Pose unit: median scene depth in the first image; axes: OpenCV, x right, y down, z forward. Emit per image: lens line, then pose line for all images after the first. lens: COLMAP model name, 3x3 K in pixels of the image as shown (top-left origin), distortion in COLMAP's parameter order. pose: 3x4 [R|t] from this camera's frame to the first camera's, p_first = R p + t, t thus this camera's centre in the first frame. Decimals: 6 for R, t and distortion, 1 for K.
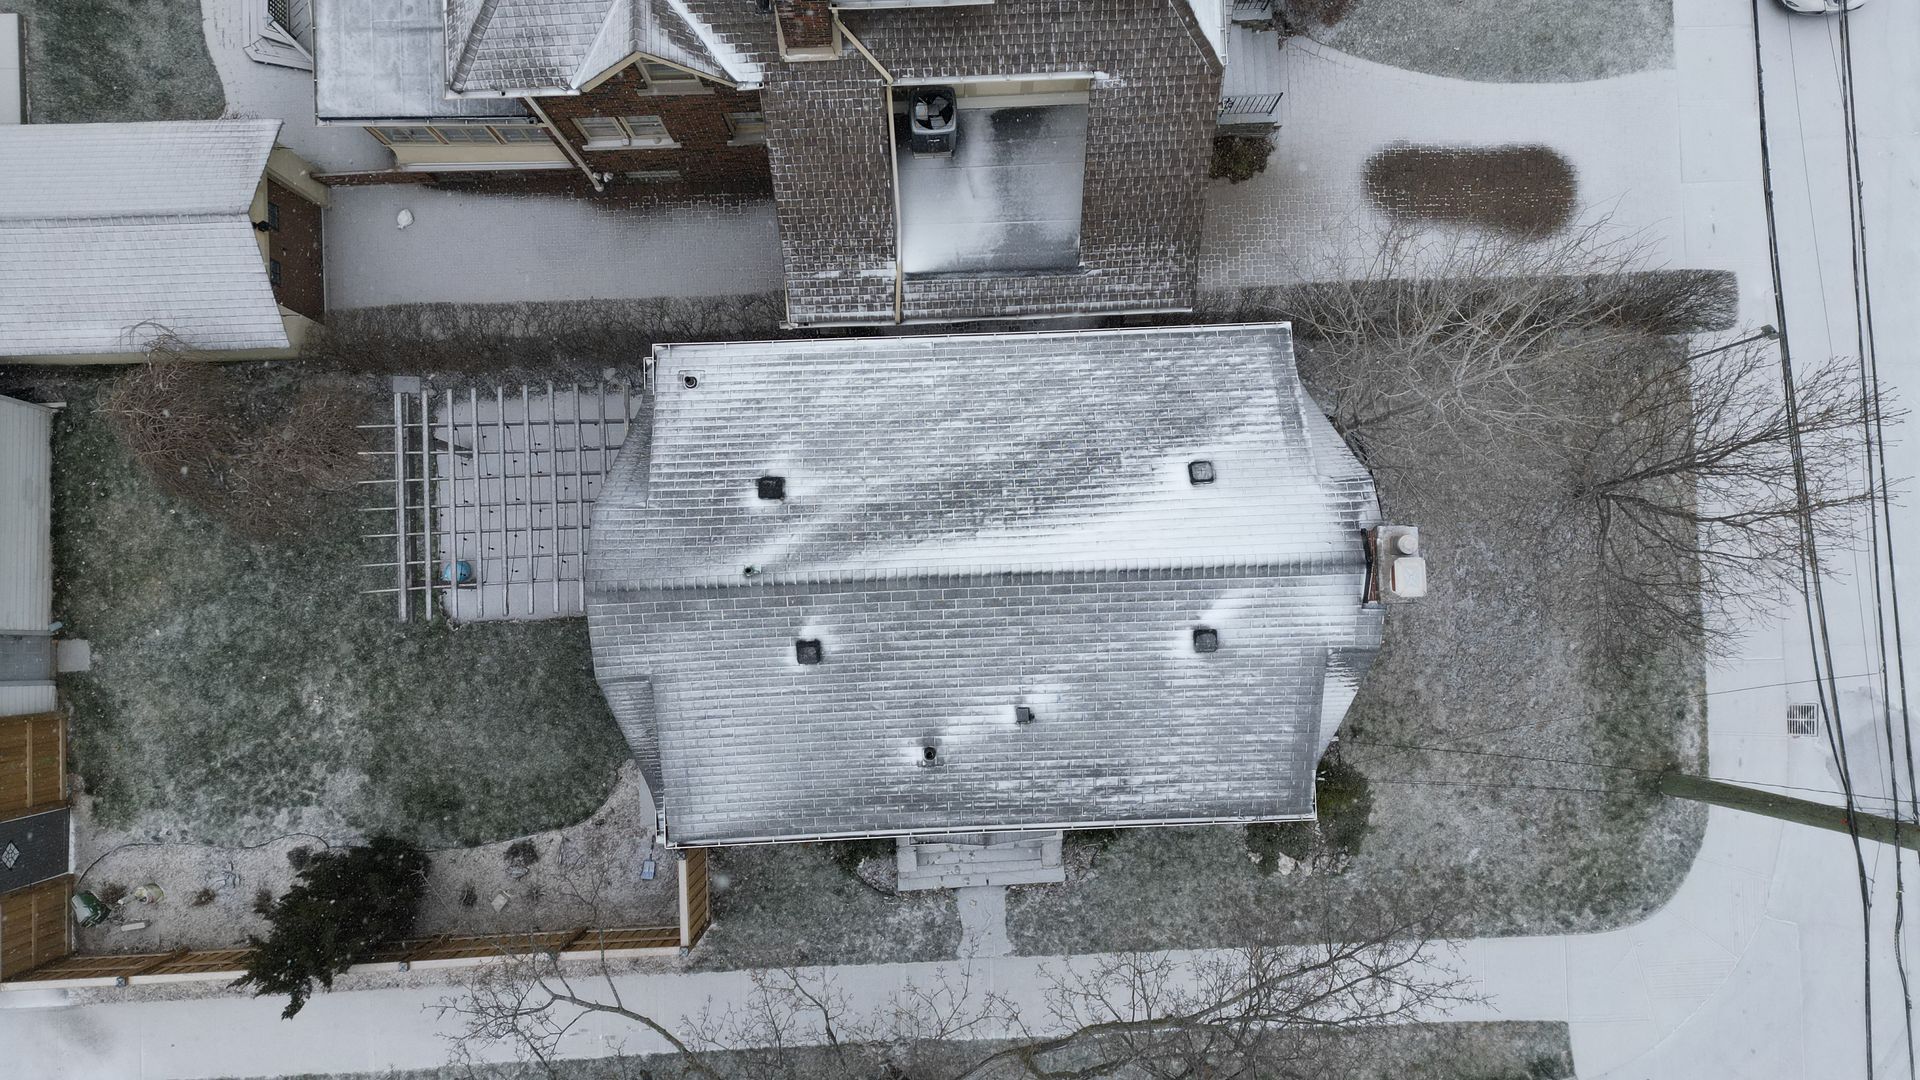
lens RADIAL K [[1341.8, 0, 960.0], [0, 1341.8, 540.0], [0, 0, 1]] dist [0.068970, -0.062528]
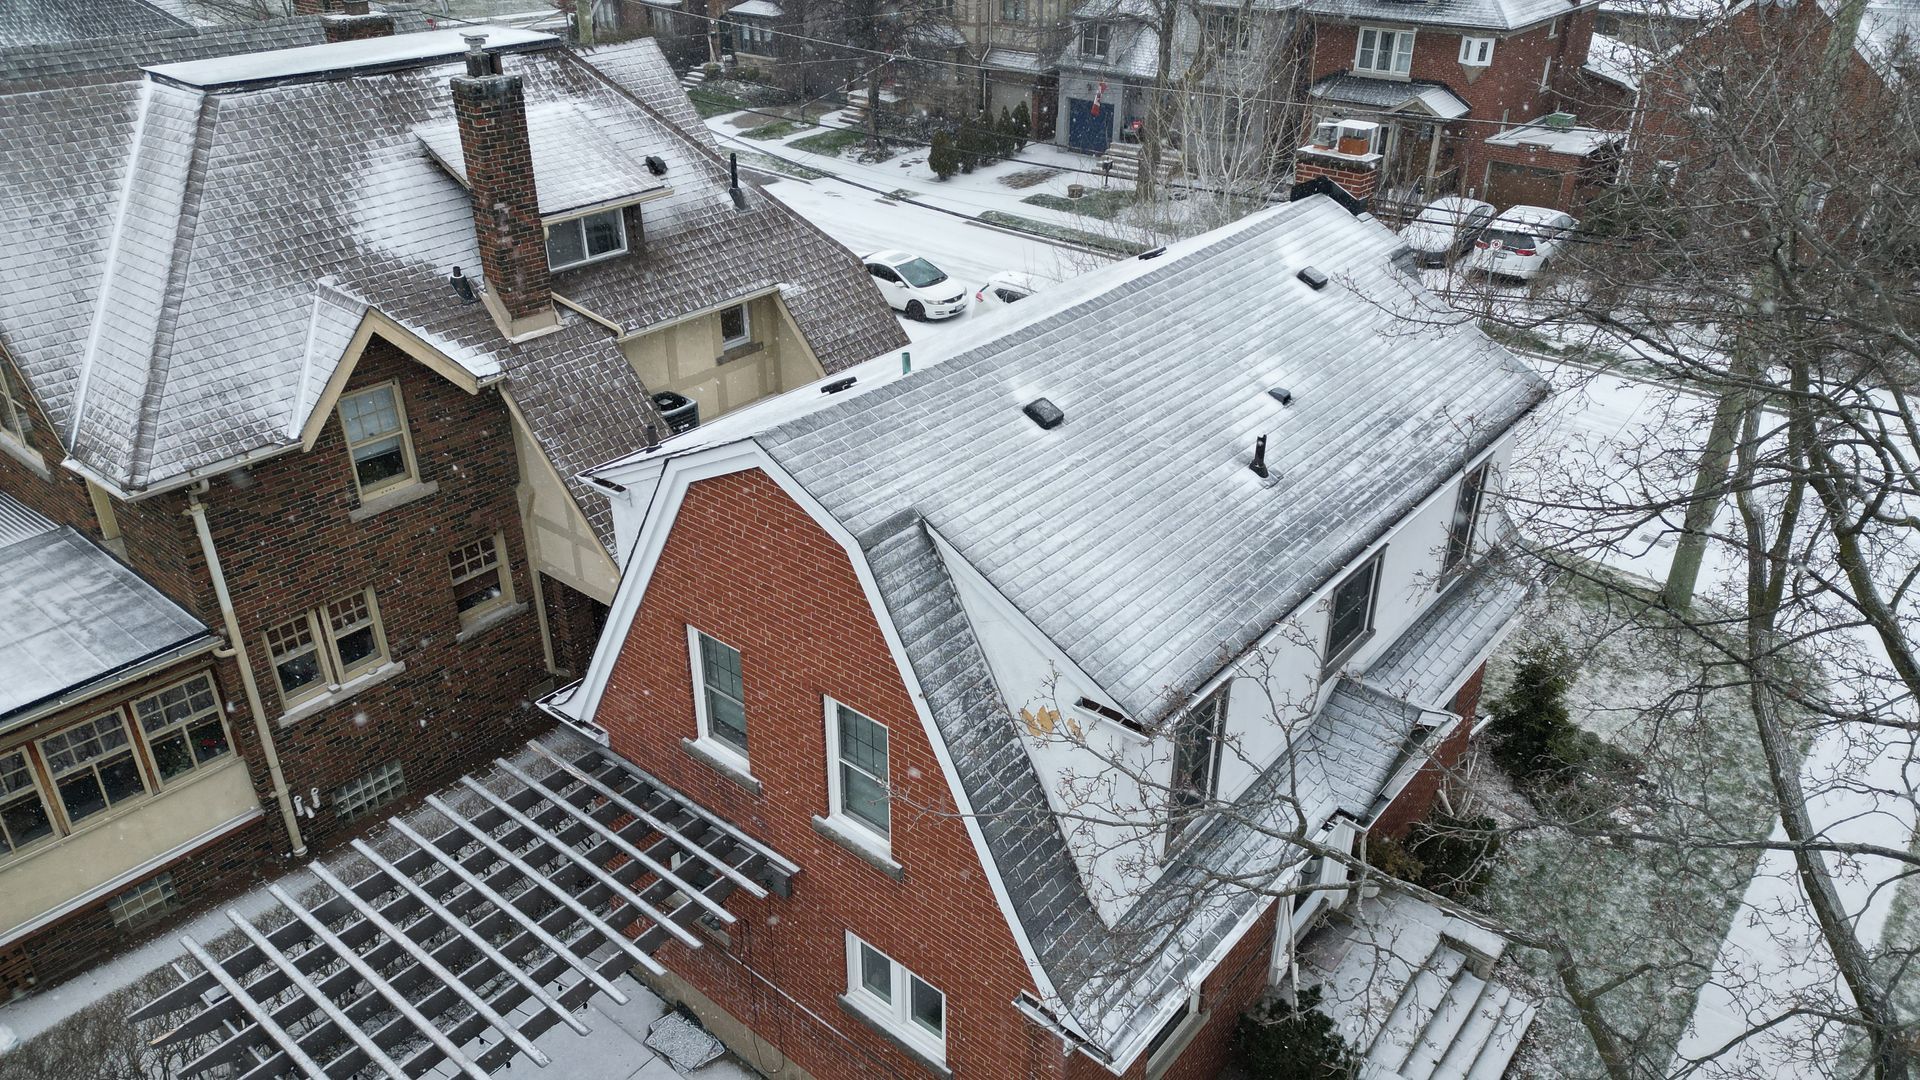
lens RADIAL K [[1341.8, 0, 960.0], [0, 1341.8, 540.0], [0, 0, 1]] dist [0.068970, -0.062528]
pose [[0.668610, -0.366648, 0.646939, -0.578466], [0.742963, 0.365754, -0.560562, 0.436798], [-0.031091, 0.855449, 0.516953, 0.647950]]
